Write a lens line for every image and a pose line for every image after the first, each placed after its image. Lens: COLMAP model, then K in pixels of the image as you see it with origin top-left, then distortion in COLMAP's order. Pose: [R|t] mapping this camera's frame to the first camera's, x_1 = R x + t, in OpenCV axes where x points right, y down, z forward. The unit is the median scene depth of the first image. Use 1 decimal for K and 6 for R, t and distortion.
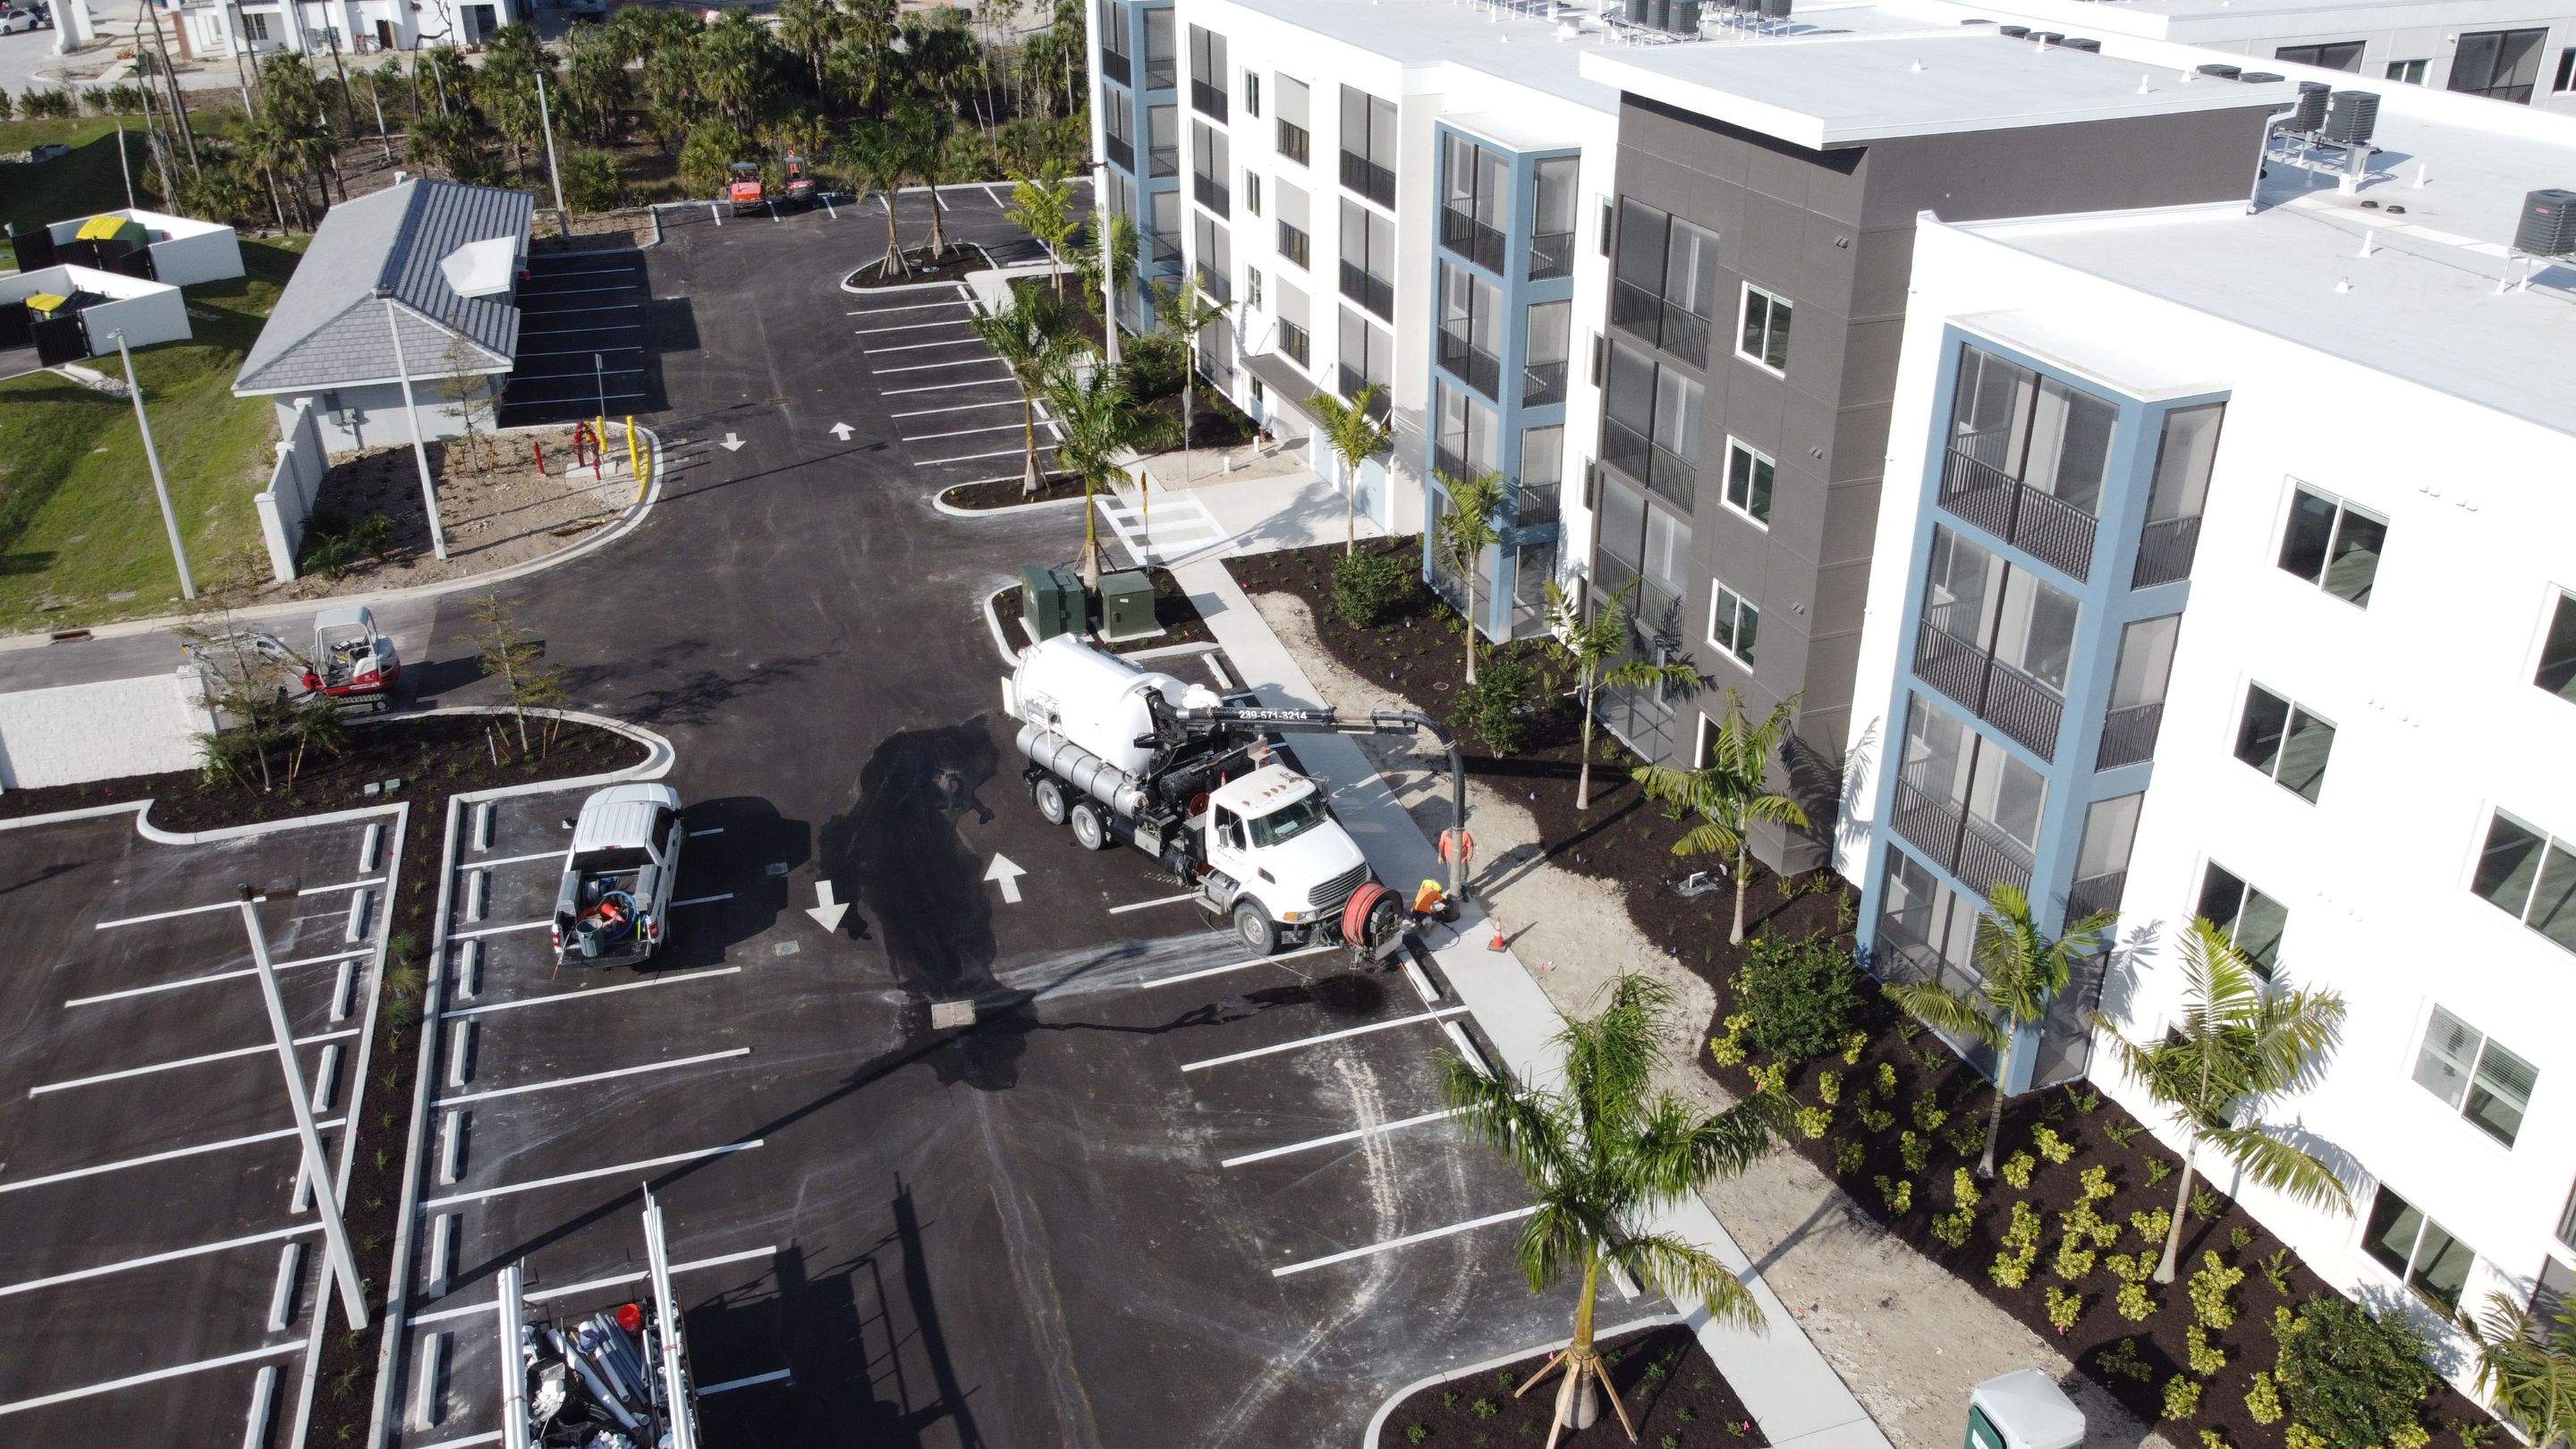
lens RADIAL K [[1963.5, 0, 1276.9], [0, 1963.5, 705.2], [0, 0, 1]] dist [-0.000571, -0.008862]
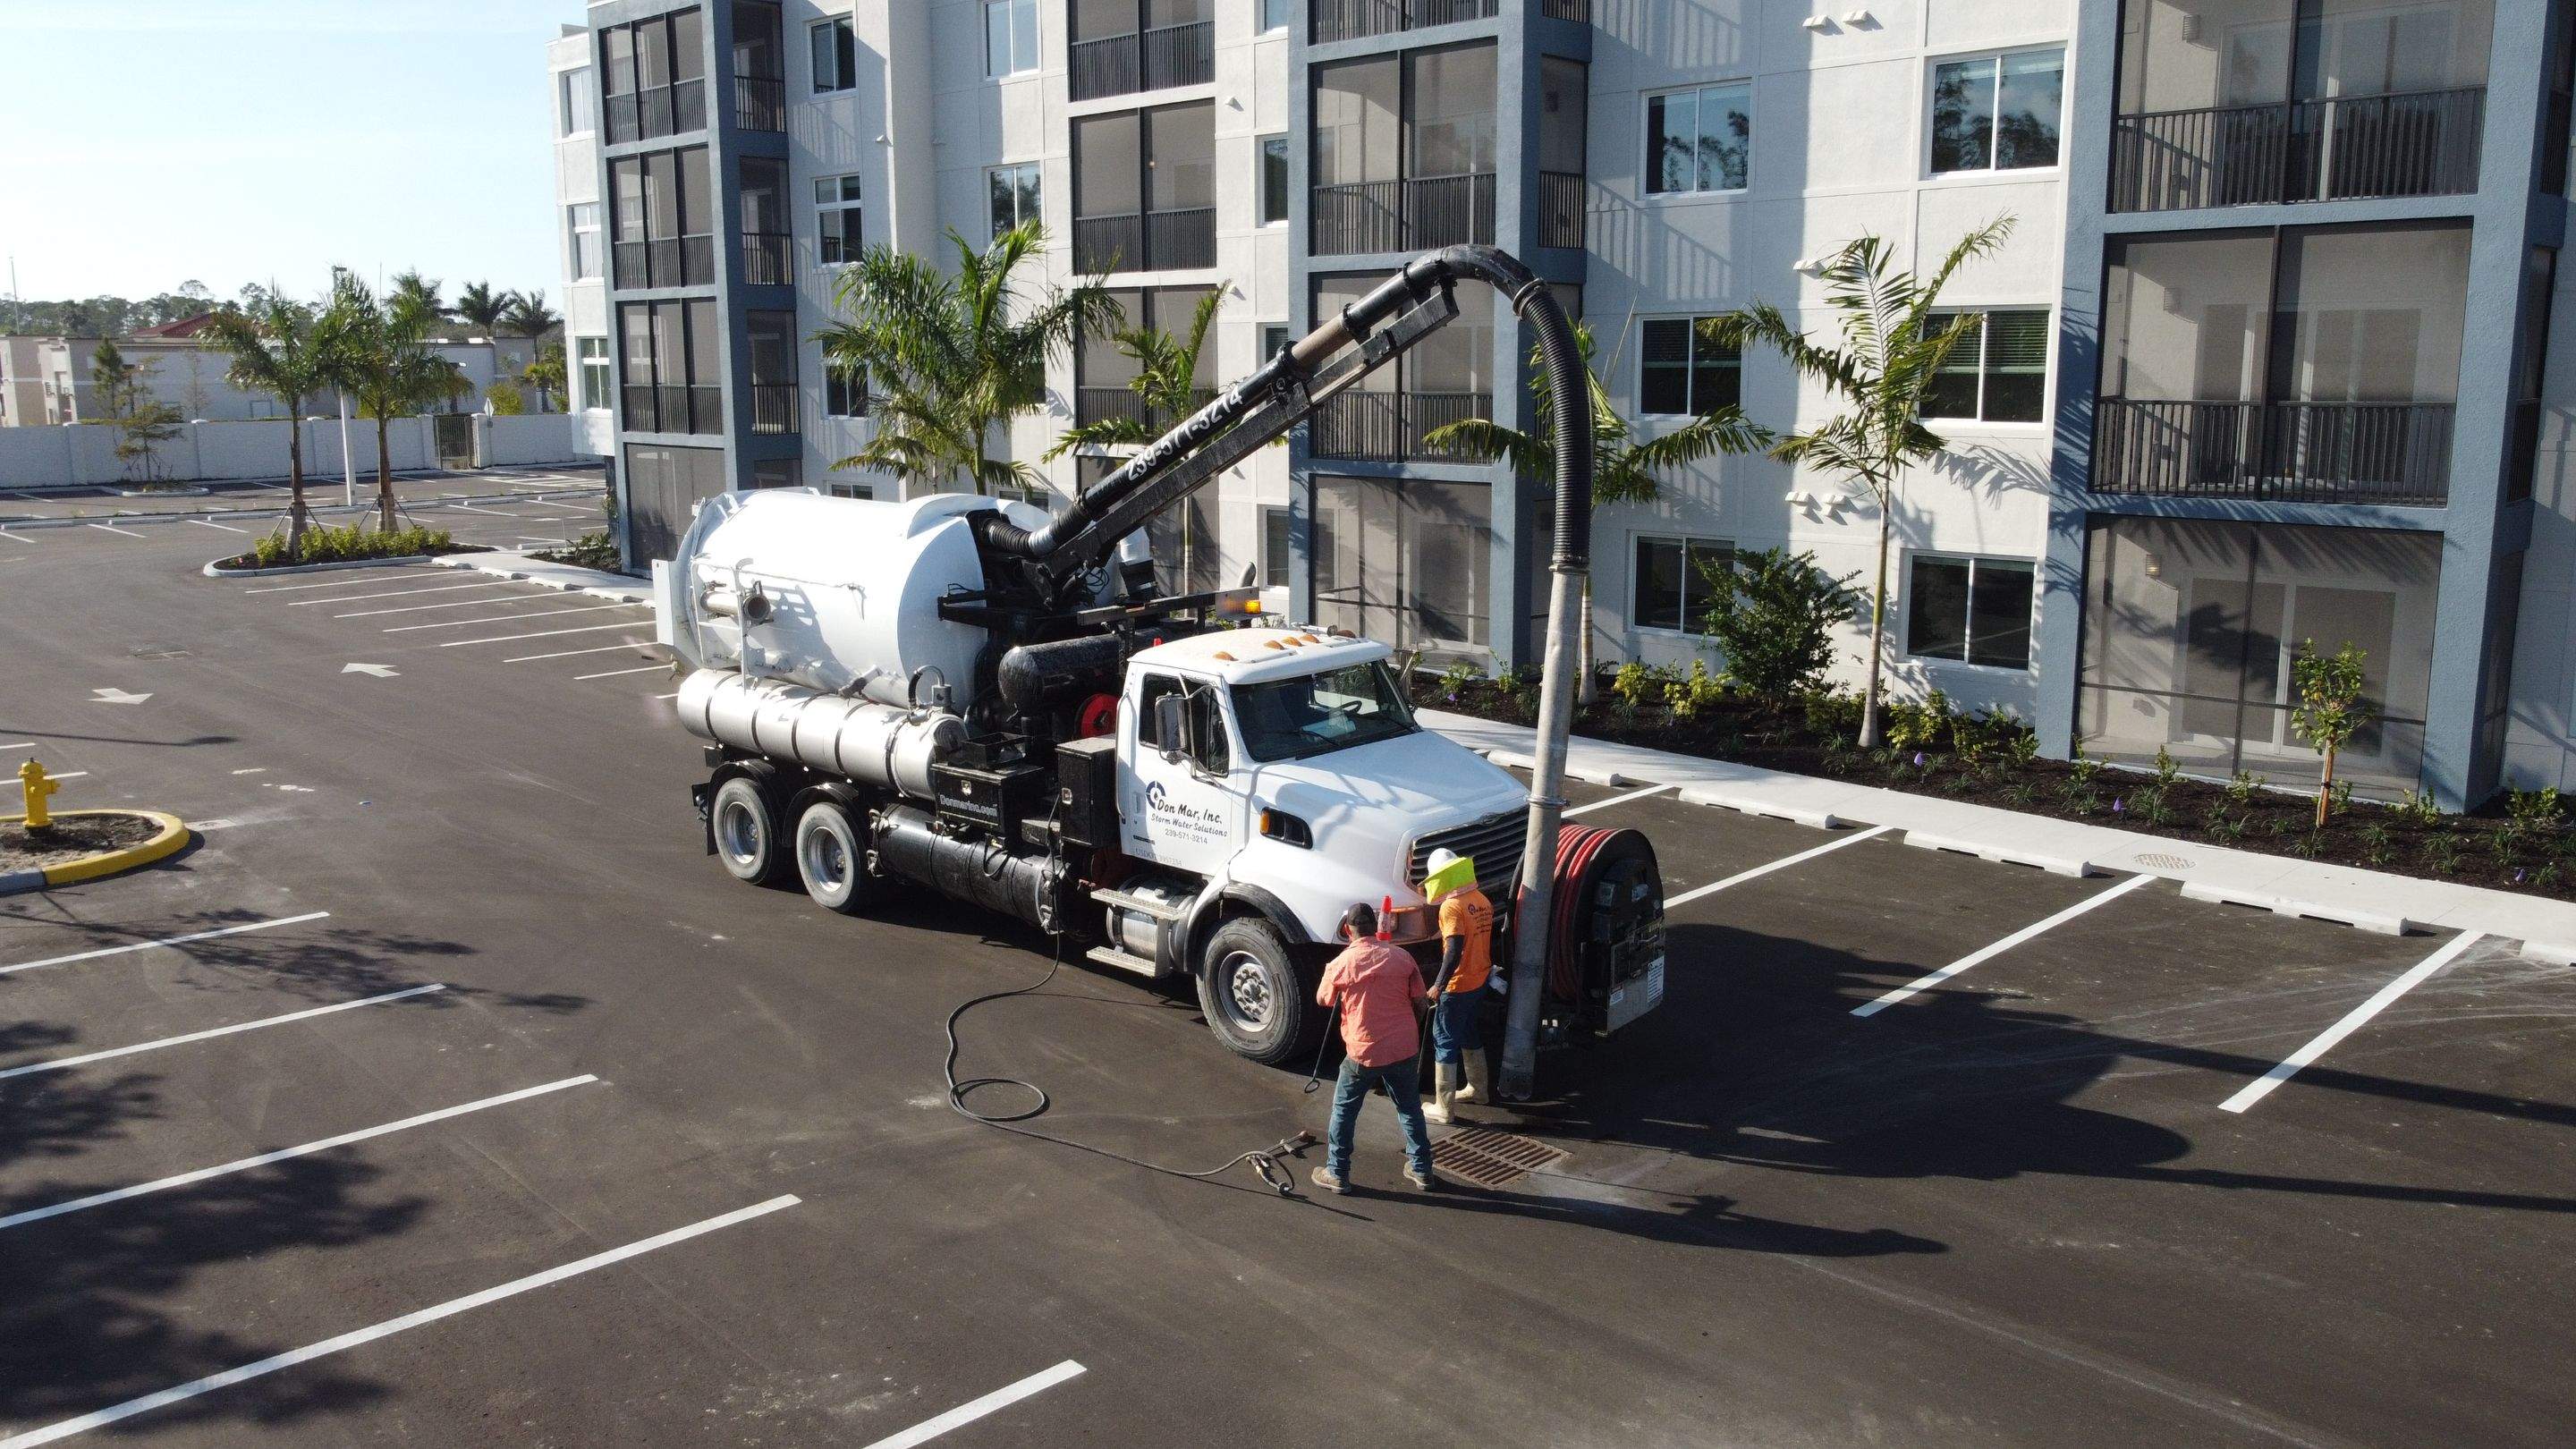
lens RADIAL K [[1963.5, 0, 1283.8], [0, 1963.5, 709.6], [0, 0, 1]] dist [-0.000571, -0.008862]
pose [[0.995679, -0.001017, 0.092853, -0.039334], [0.026616, 0.961111, -0.274877, 0.162970], [-0.088963, 0.276161, 0.956985, 0.617255]]
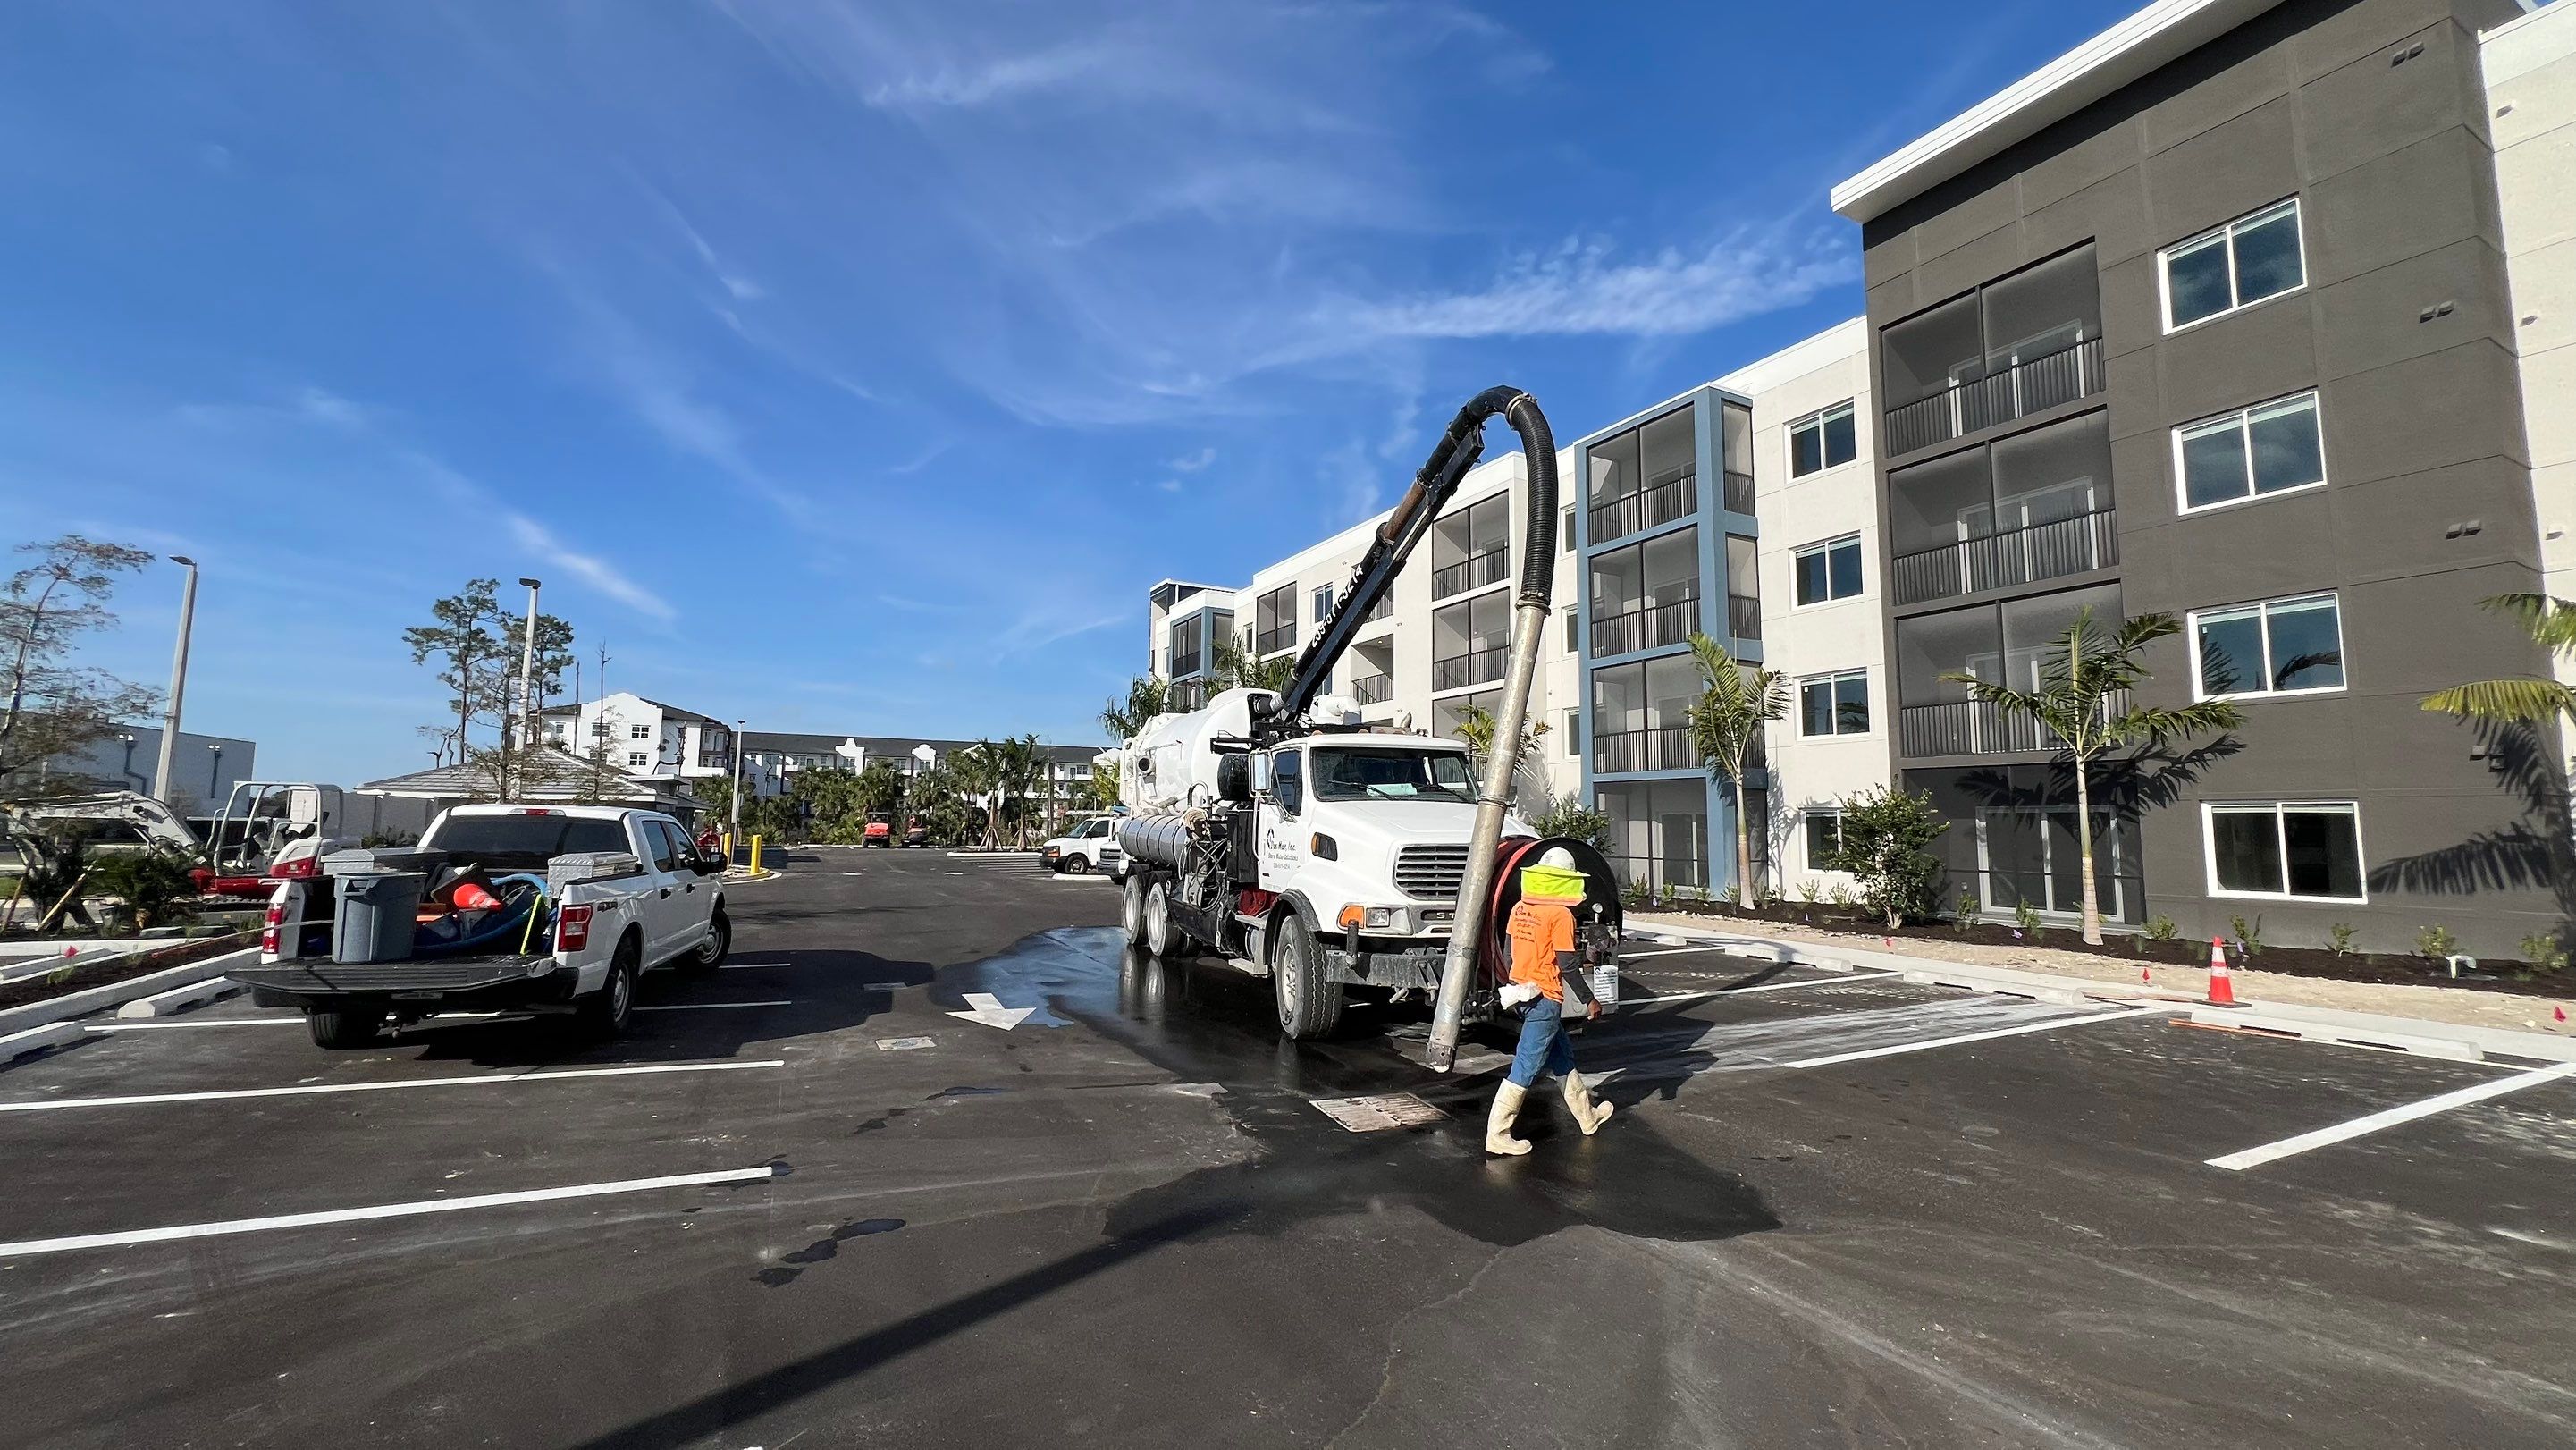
lens RADIAL K [[1033.5, 0, 1280.1], [0, 1033.5, 724.5], [0, 0, 1]] dist [-0.003715, 0.000119]
pose [[0.991524, 0.033381, 0.125561, -0.198818], [0.038886, 0.845882, -0.531951, 0.187536], [-0.123967, 0.532325, 0.837414, 0.763076]]
